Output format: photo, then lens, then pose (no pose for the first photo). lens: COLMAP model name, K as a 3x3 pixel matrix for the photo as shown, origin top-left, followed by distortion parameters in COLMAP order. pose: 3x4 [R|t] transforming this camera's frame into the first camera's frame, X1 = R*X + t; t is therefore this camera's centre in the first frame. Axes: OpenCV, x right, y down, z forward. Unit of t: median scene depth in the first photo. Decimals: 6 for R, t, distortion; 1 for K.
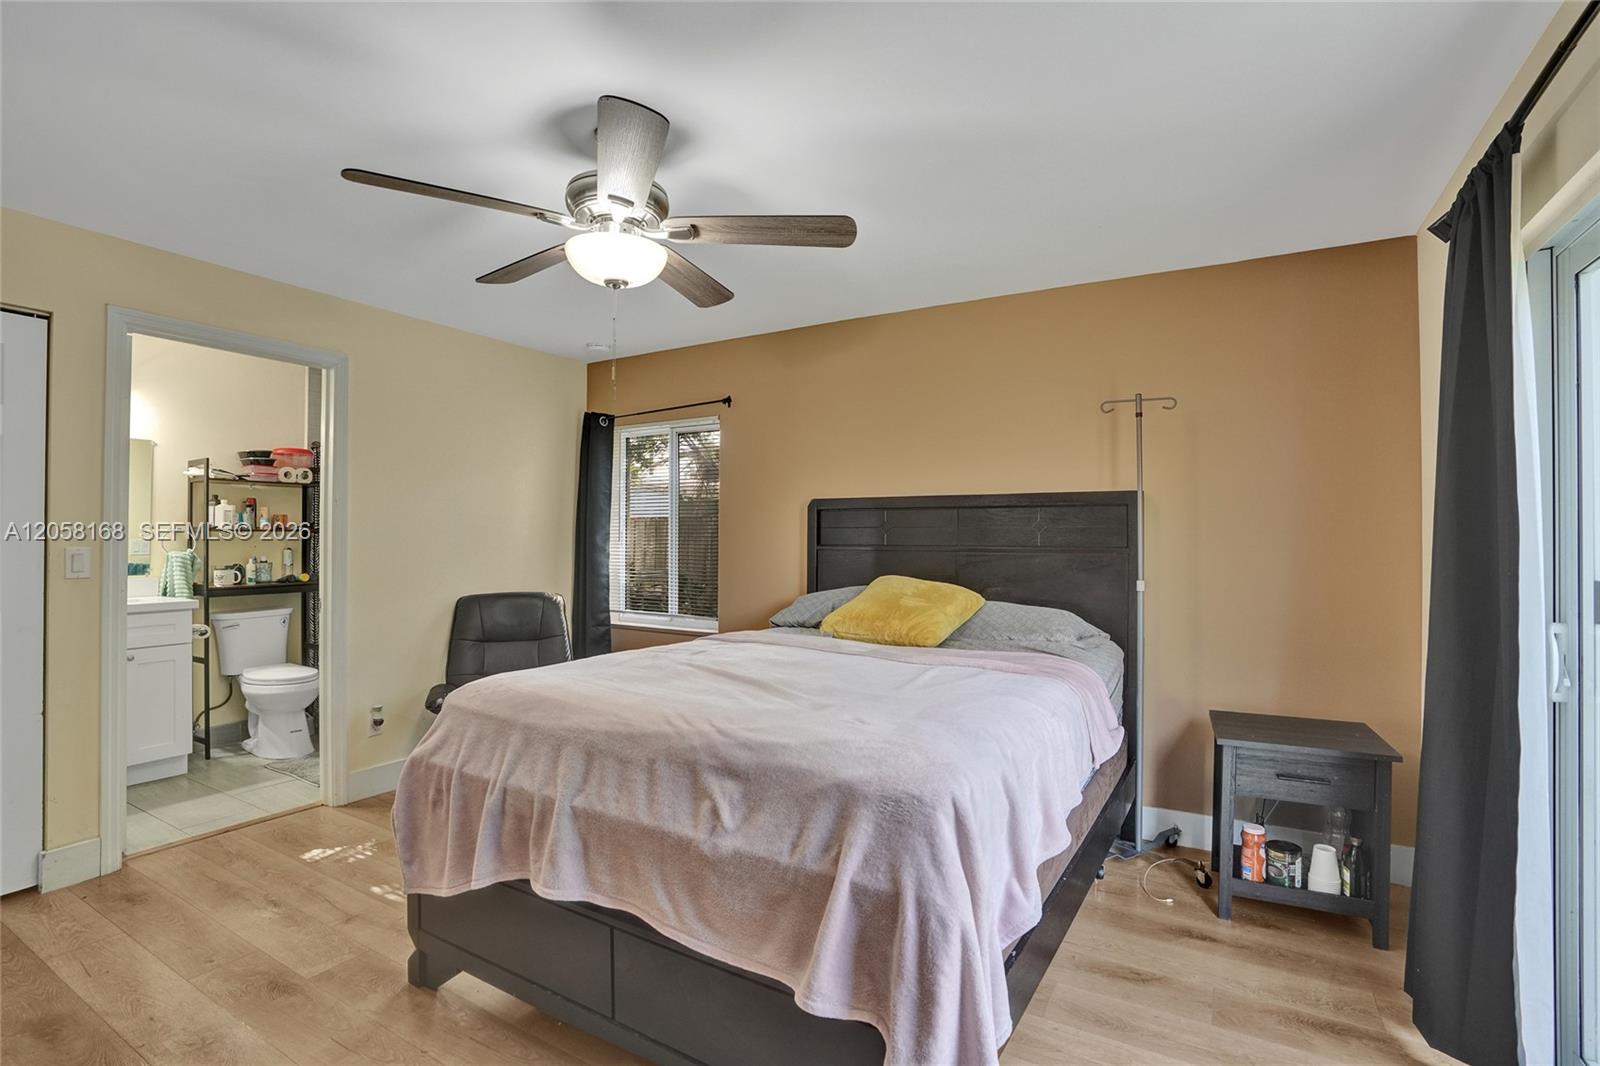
lens RADIAL K [[760.8, 0, 806.5], [0, 760.8, 533.6], [0, 0, 1]] dist [-0.069778, 0.033497]
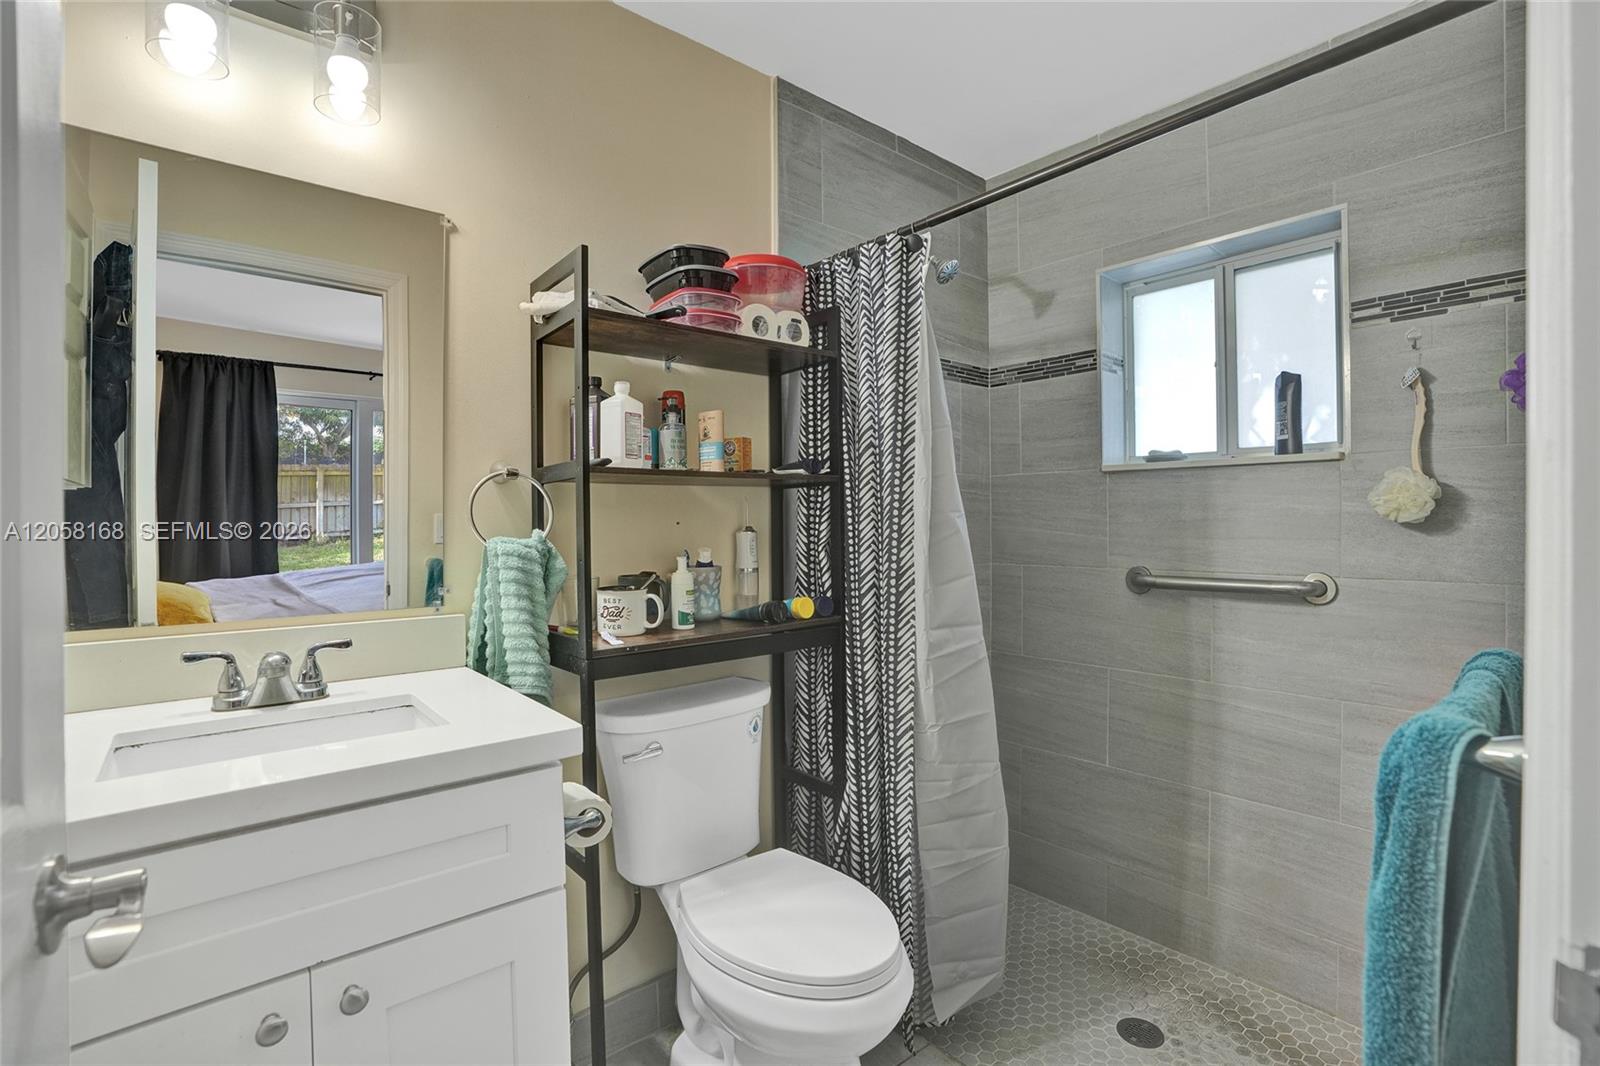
lens RADIAL K [[760.8, 0, 806.5], [0, 760.8, 533.6], [0, 0, 1]] dist [-0.069778, 0.033497]
pose [[0.953493, -0.001878, -0.301408, -0.591719], [0.008195, 0.999772, 0.019694, 0.016273], [0.301303, -0.021248, 0.953292, 0.678591]]
